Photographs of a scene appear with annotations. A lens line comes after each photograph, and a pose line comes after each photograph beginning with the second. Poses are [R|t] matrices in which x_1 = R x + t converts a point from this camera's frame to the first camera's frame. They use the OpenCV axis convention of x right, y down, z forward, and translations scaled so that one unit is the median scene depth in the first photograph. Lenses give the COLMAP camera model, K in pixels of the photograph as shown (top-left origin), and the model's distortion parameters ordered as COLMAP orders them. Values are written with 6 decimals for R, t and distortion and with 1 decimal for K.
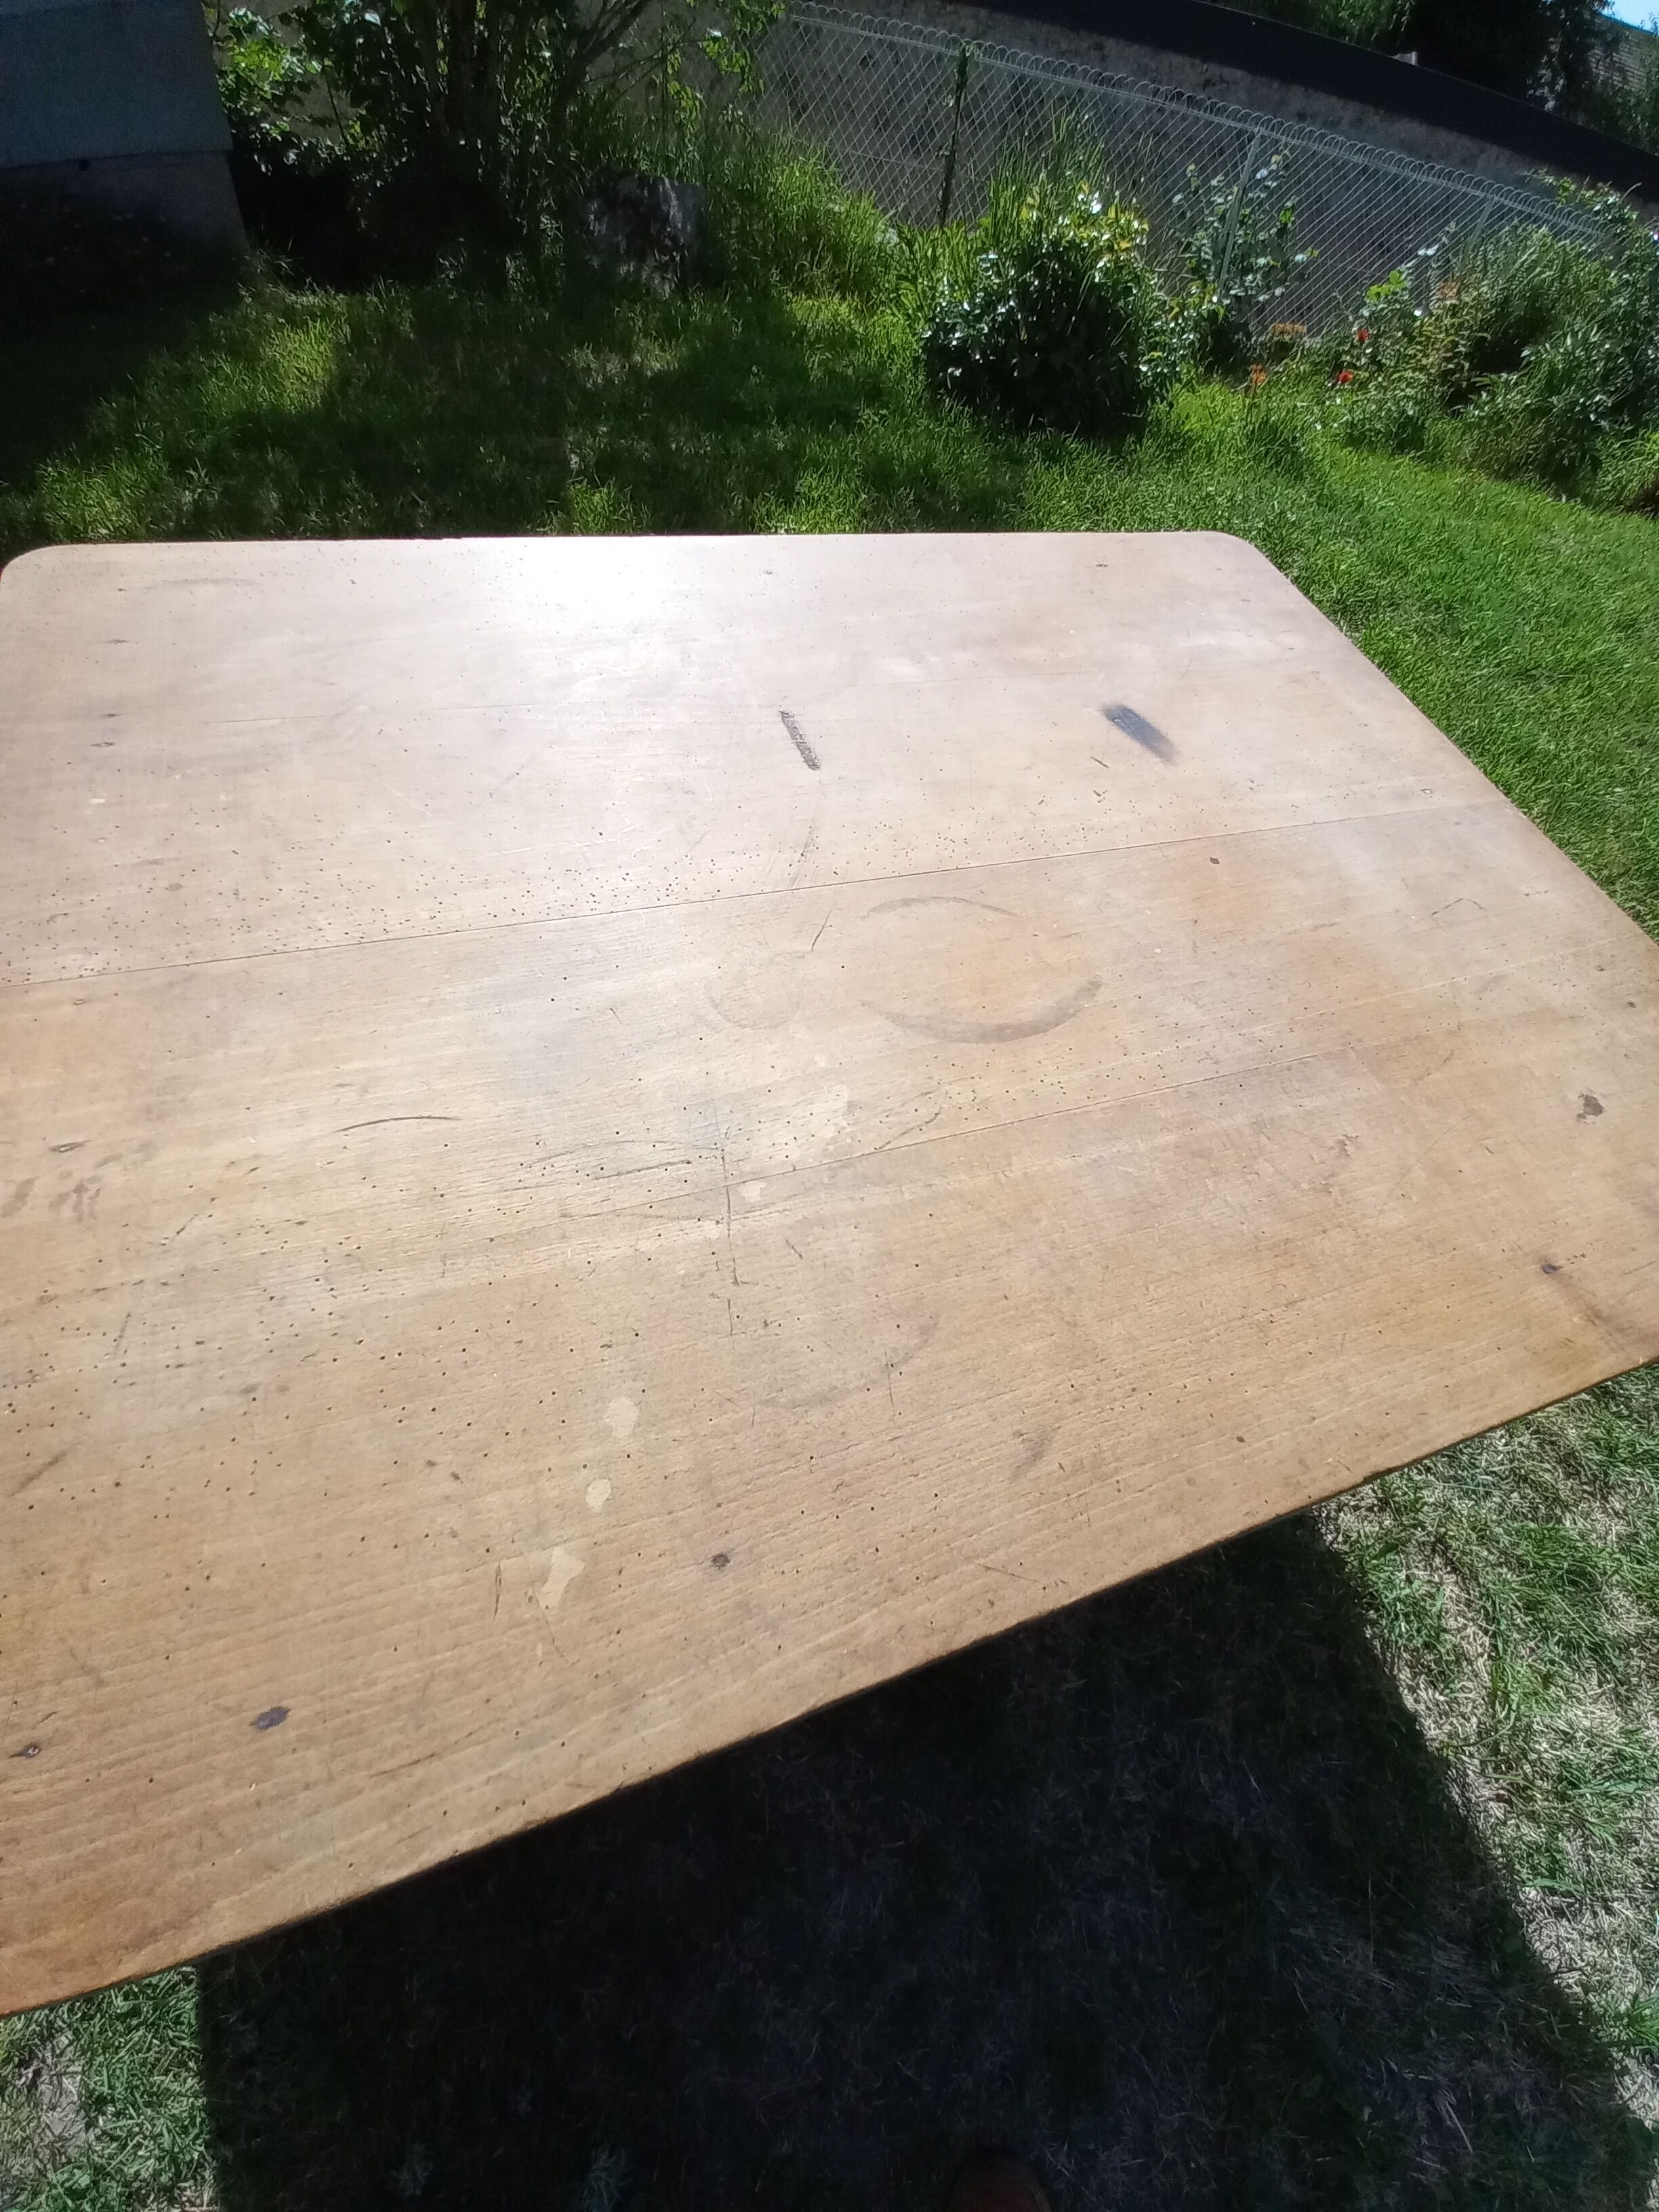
lens RADIAL K [[871.3, 0, 836.5], [0, 871.3, 1119.0], [0, 0, 1]] dist [0.014078, -0.012729]
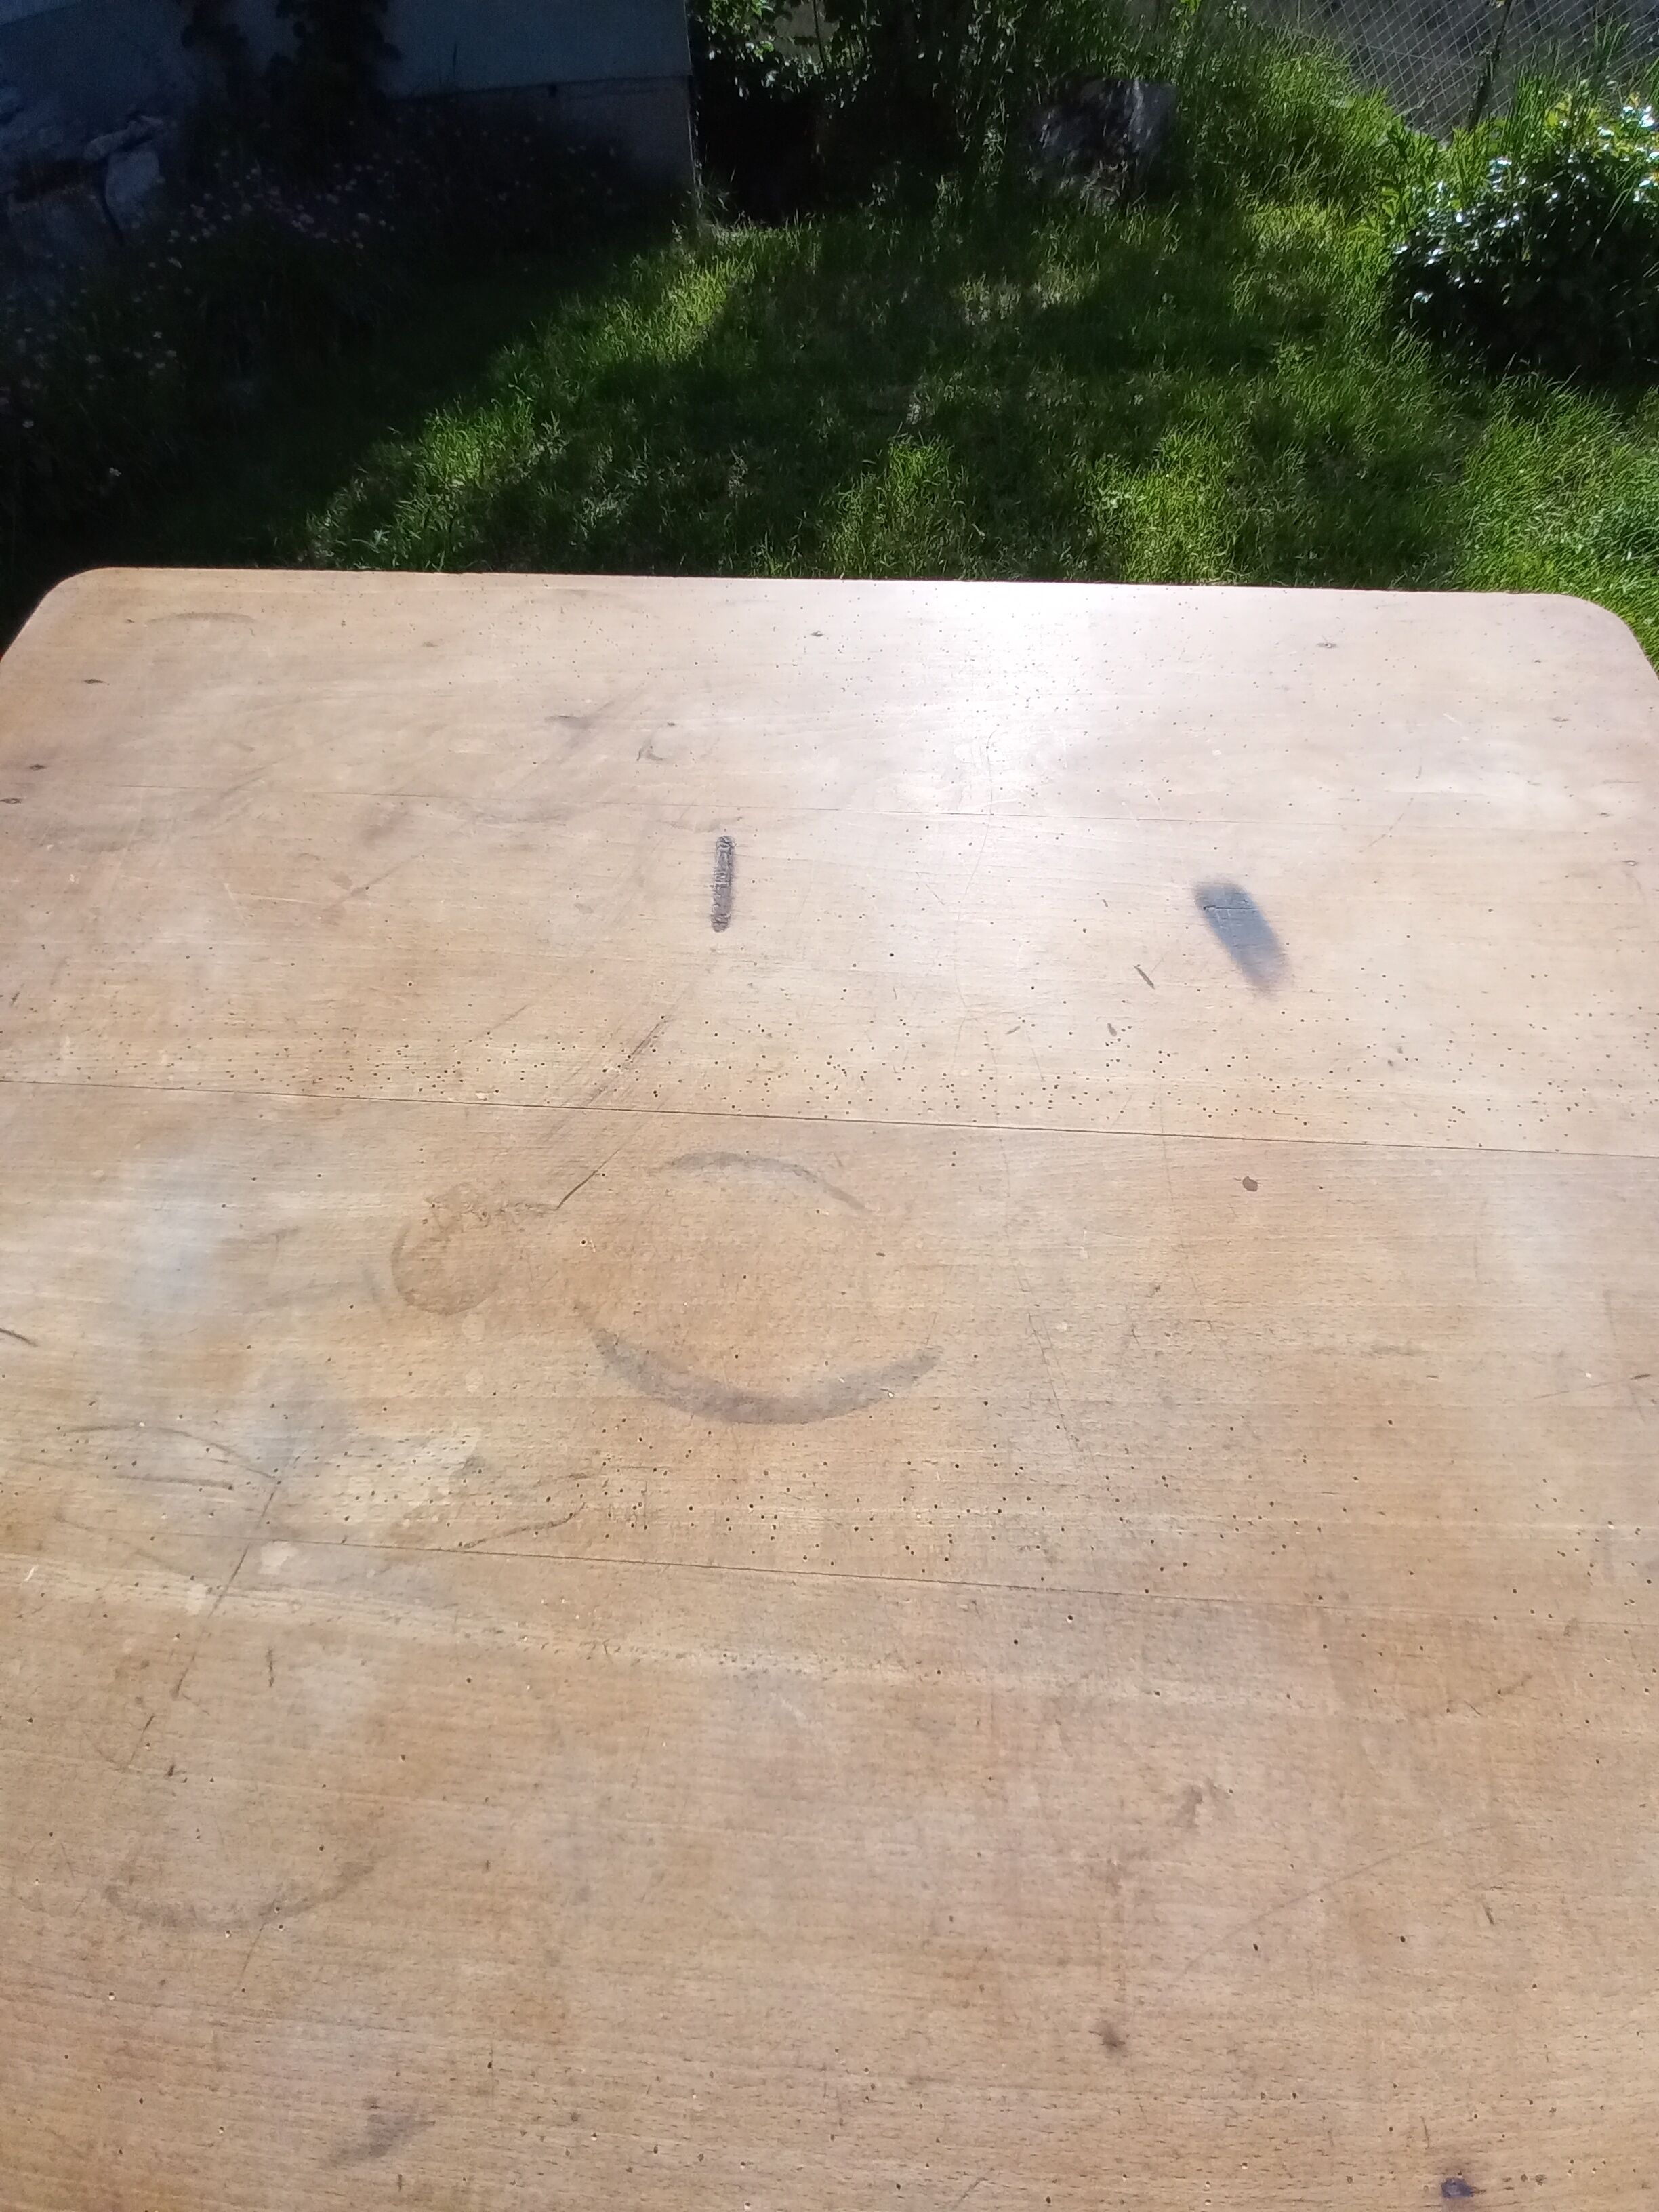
lens RADIAL K [[875.9, 0, 815.0], [0, 875.9, 1119.6], [0, 0, 1]] dist [0.020469, -0.016747]
pose [[0.915805, 0.253640, -0.311396, 0.301918], [-0.237769, 0.967273, 0.088599, -0.295437], [0.323677, -0.007099, 0.946141, 0.262815]]
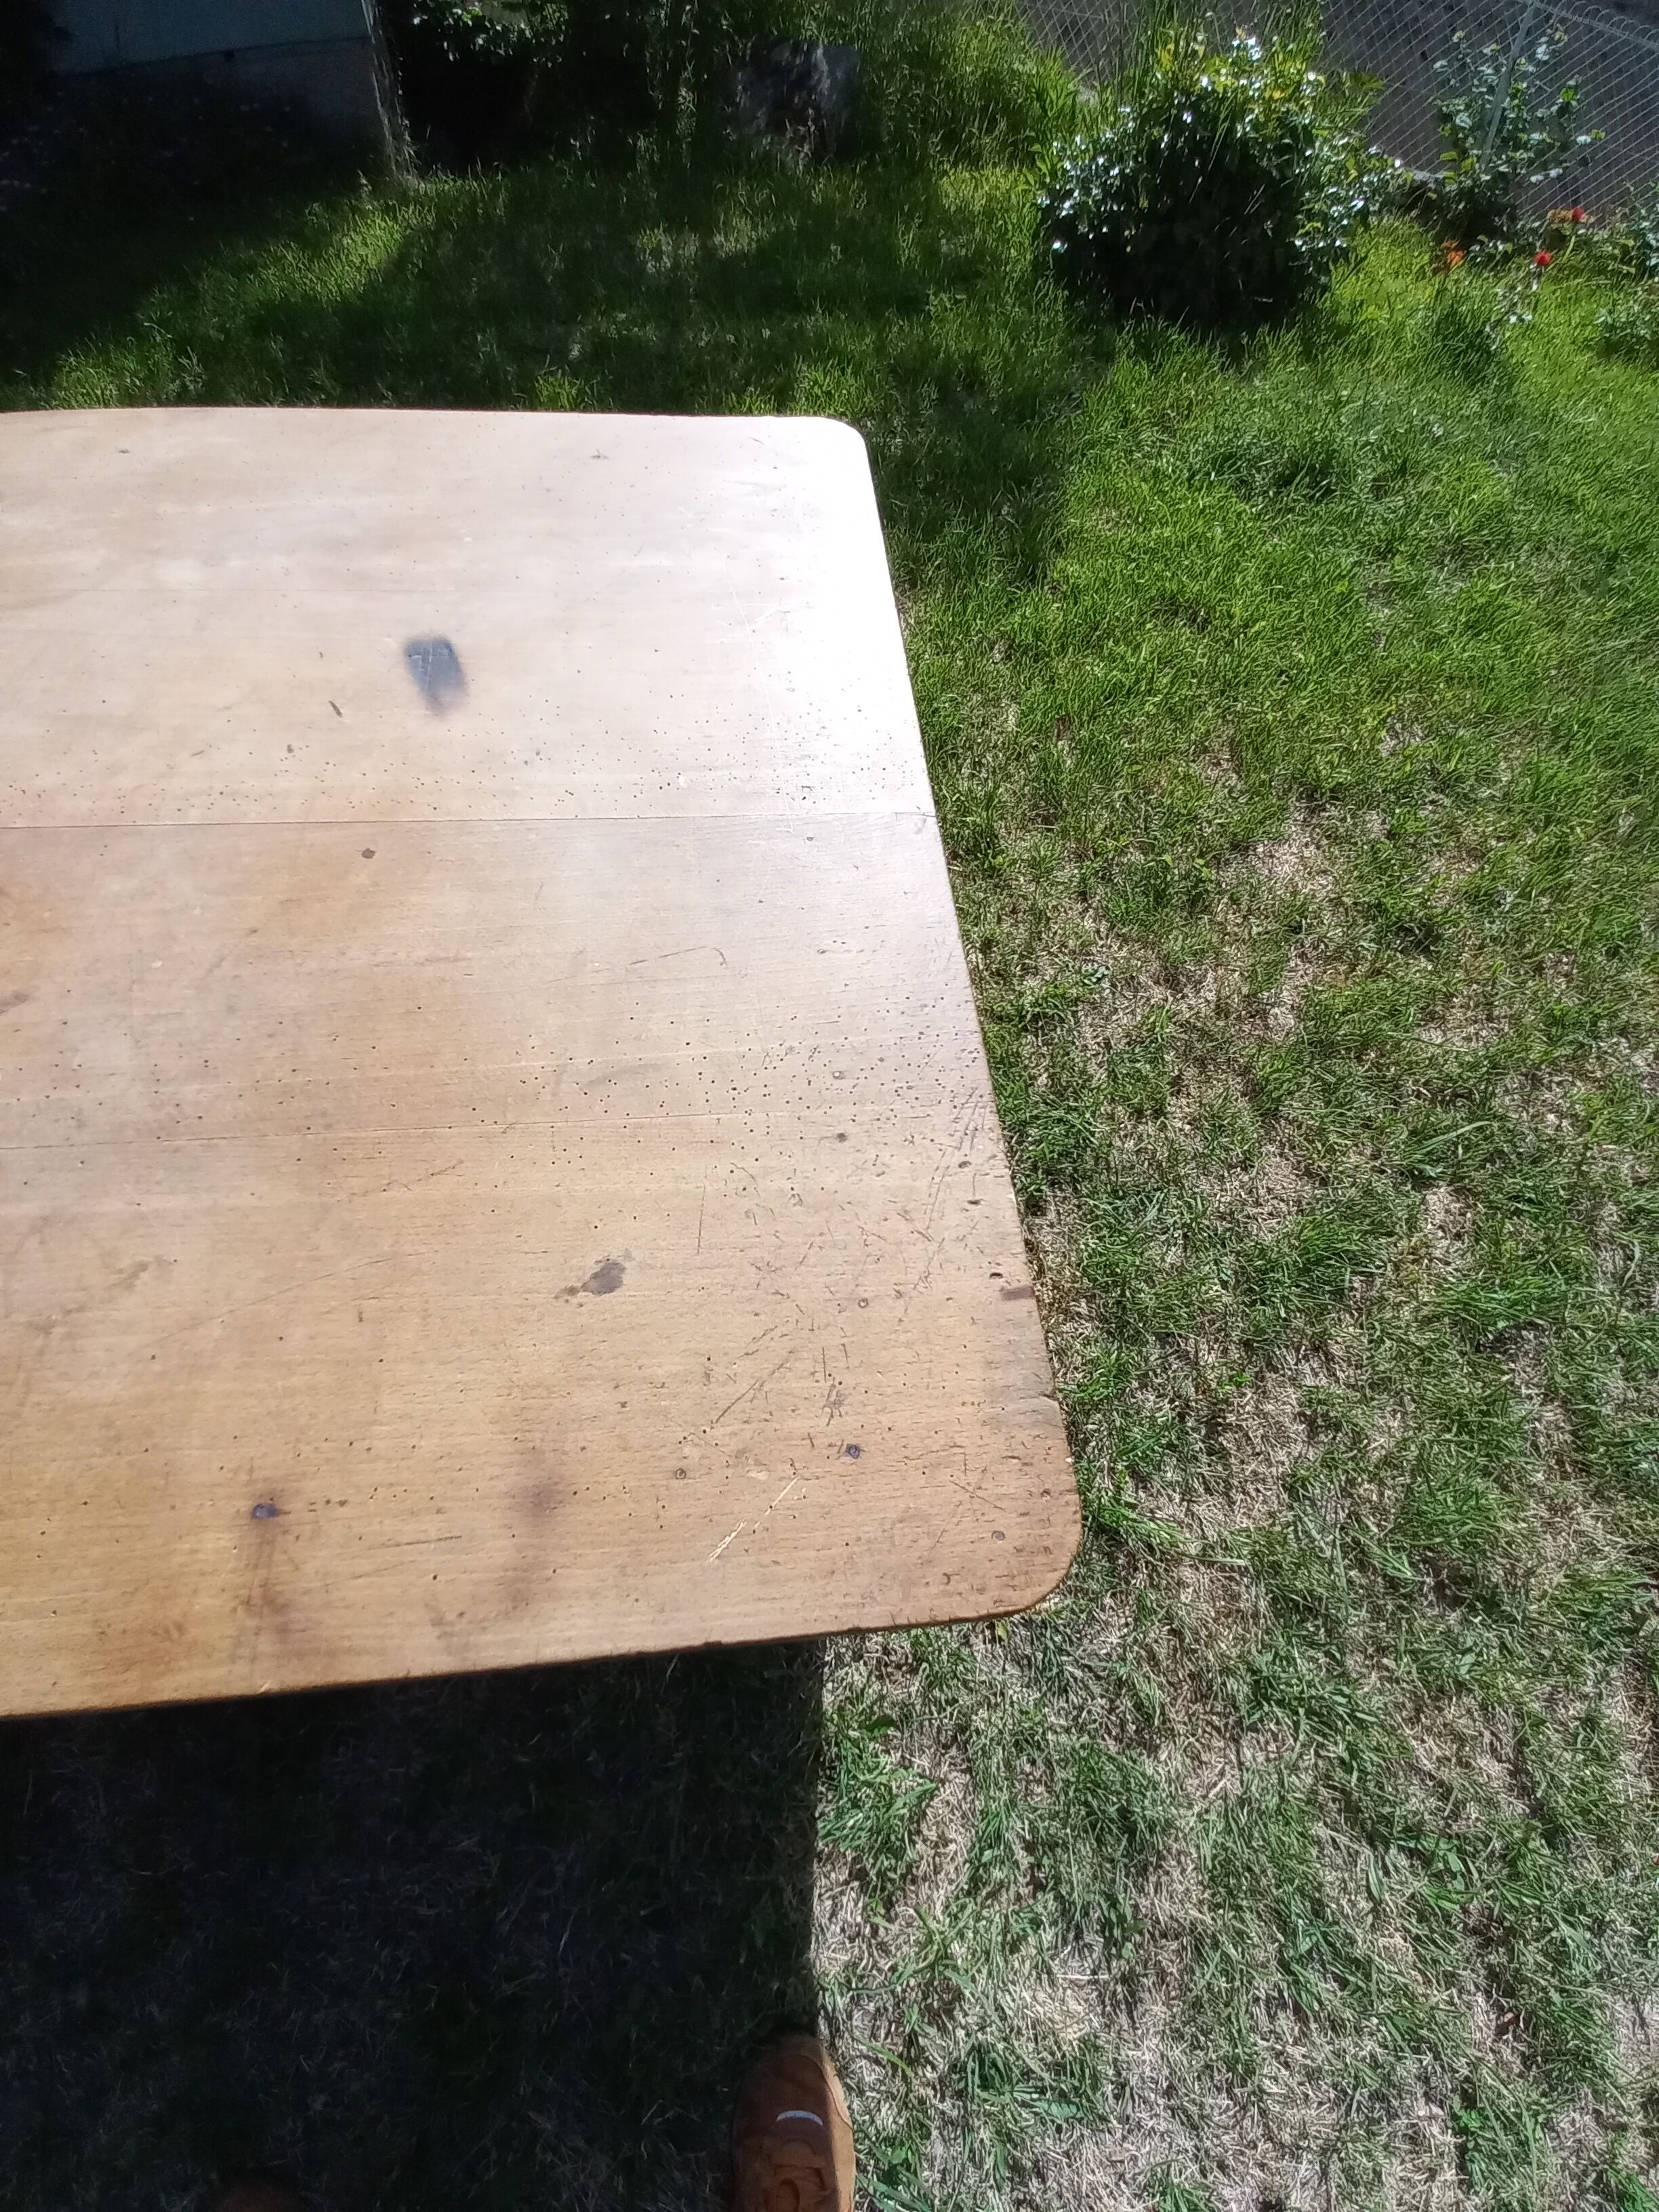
lens RADIAL K [[873.1, 0, 798.8], [0, 873.1, 1118.5], [0, 0, 1]] dist [0.023977, -0.018773]
pose [[0.967276, 0.167939, -0.190194, 0.893421], [-0.155678, 0.984741, 0.077775, -0.171213], [0.200353, -0.045621, 0.978661, 0.293385]]
